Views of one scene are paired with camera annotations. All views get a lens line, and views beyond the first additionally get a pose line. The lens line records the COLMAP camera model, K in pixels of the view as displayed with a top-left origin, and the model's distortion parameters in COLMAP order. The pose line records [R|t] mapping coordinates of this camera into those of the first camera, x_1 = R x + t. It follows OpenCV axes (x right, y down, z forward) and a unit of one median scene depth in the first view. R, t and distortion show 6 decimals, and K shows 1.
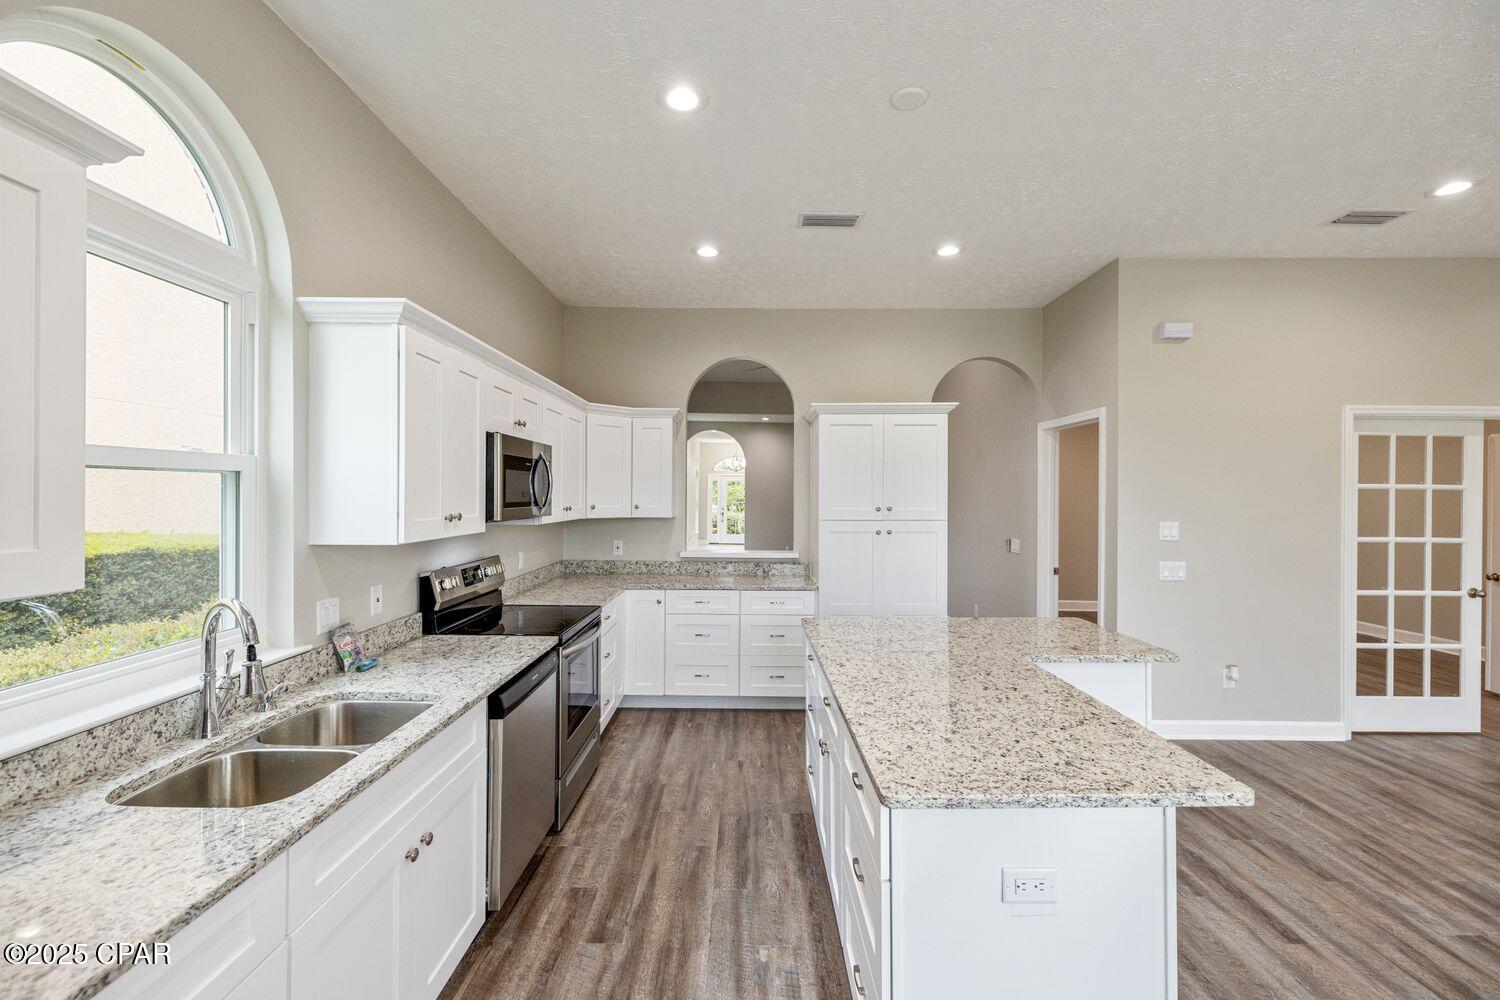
lens RADIAL K [[630.4, 0, 740.9], [0, 630.4, 498.1], [0, 0, 1]] dist [-0.001045, -0.000851]
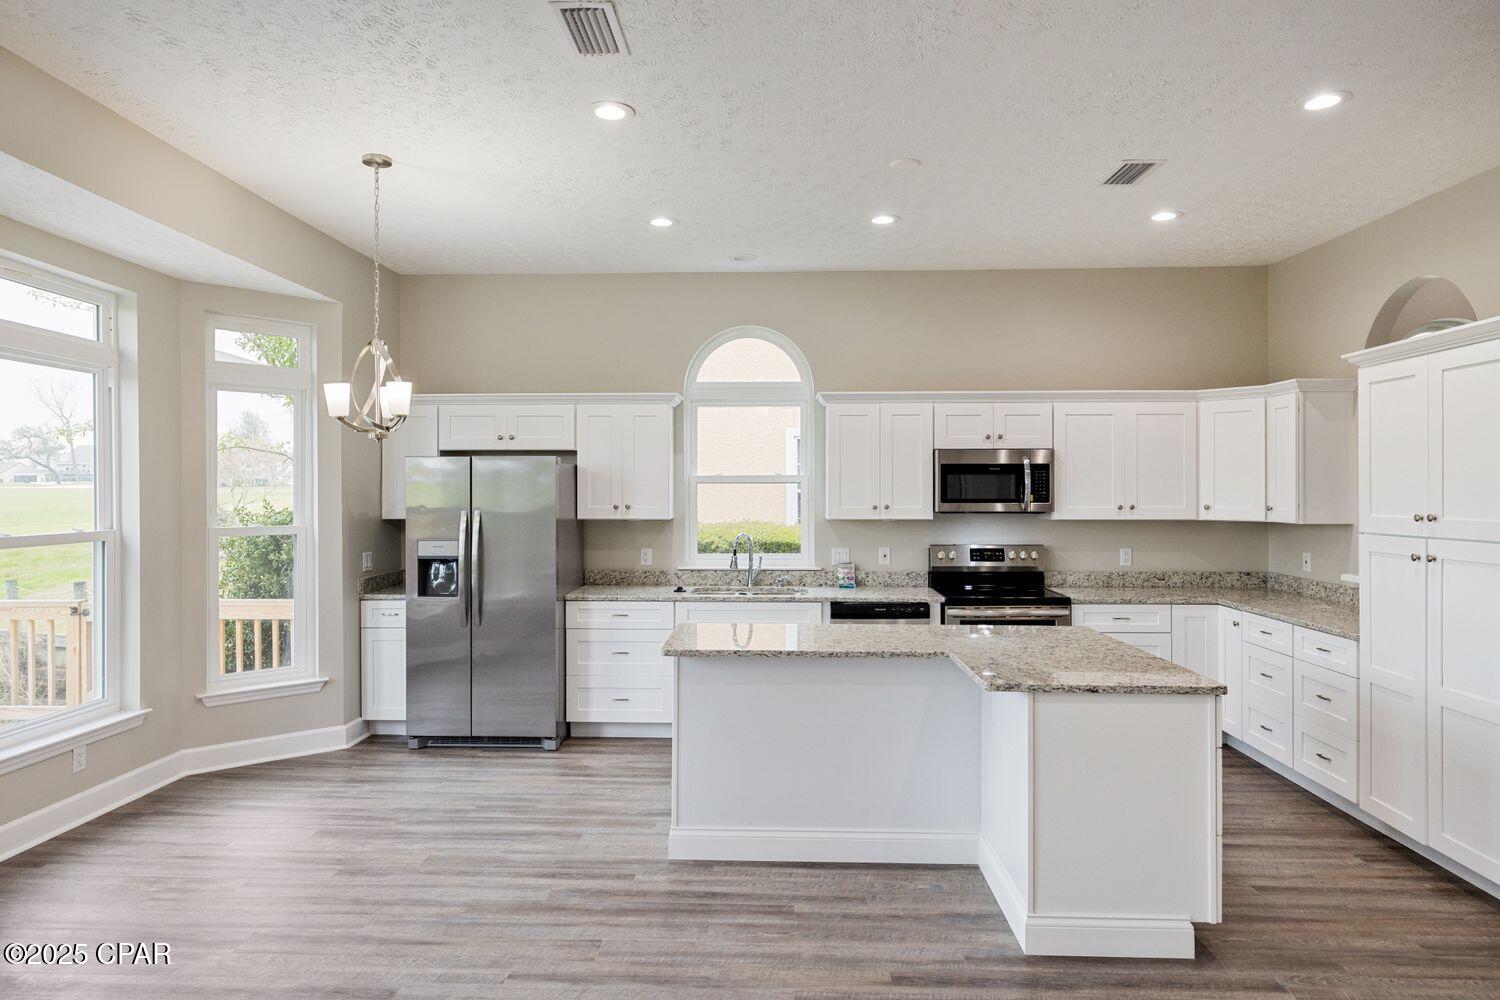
lens RADIAL K [[927.4, 0, 738.2], [0, 927.4, 486.2], [0, 0, 1]] dist [0.002003, -0.003185]
pose [[-0.026737, -0.007105, -0.999617, 1.220460], [-0.004614, 0.999965, -0.006984, -0.002562], [0.999632, 0.004426, -0.026769, 0.435859]]
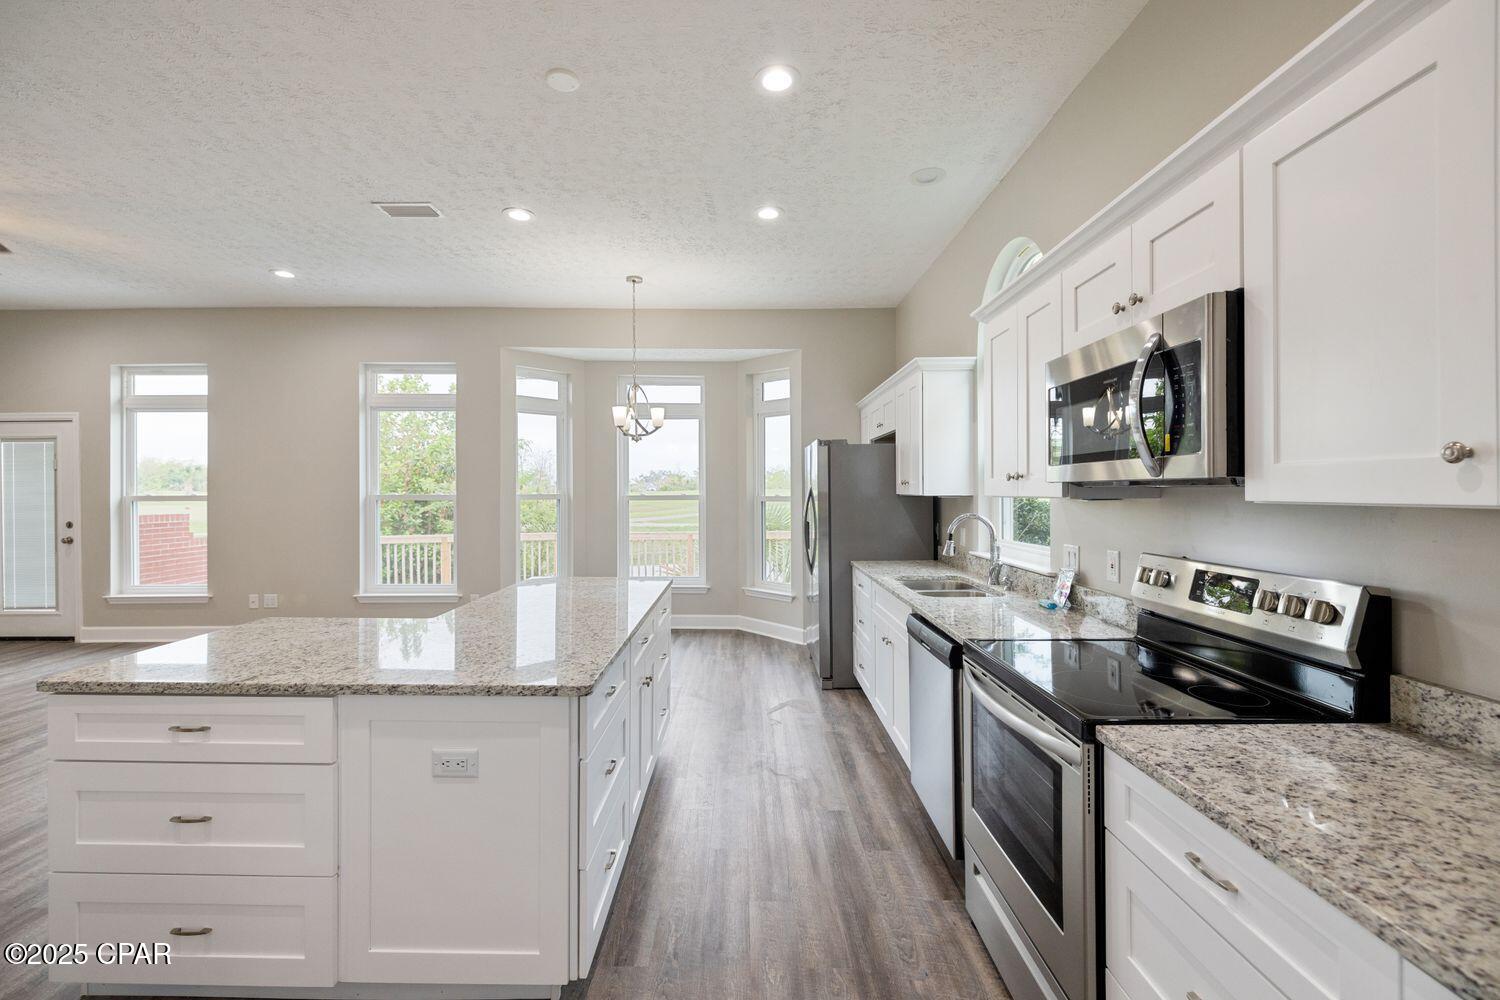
lens RADIAL K [[630.4, 0, 738.9], [0, 630.4, 491.4], [0, 0, 1]] dist [-0.001045, -0.000851]
pose [[-0.999956, -0.000864, -0.009387, -0.012597], [-0.000919, 0.999983, 0.005836, 0.030485], [0.009382, 0.005845, -0.999939, 1.235864]]
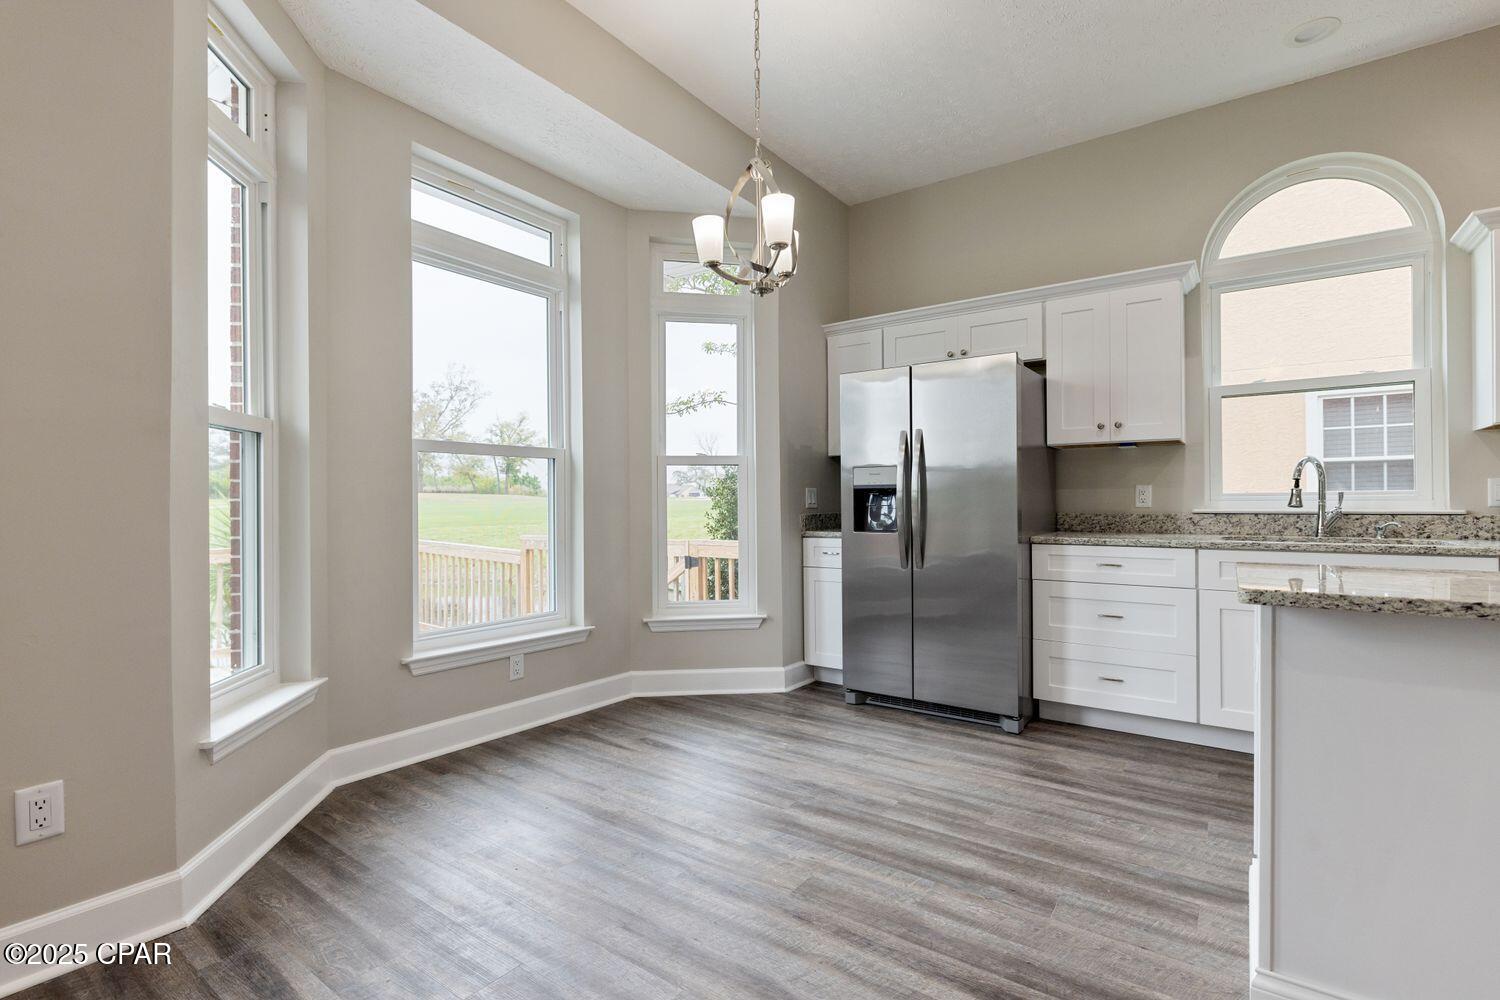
lens RADIAL K [[694.7, 0, 749.8], [0, 694.7, 498.8], [0, 0, 1]] dist [-0.009515, 0.001187]
pose [[-0.570725, -0.005847, -0.821121, 0.668897], [-0.001938, 0.999981, -0.005774, 0.118560], [0.821139, -0.001703, -0.570725, 0.329075]]
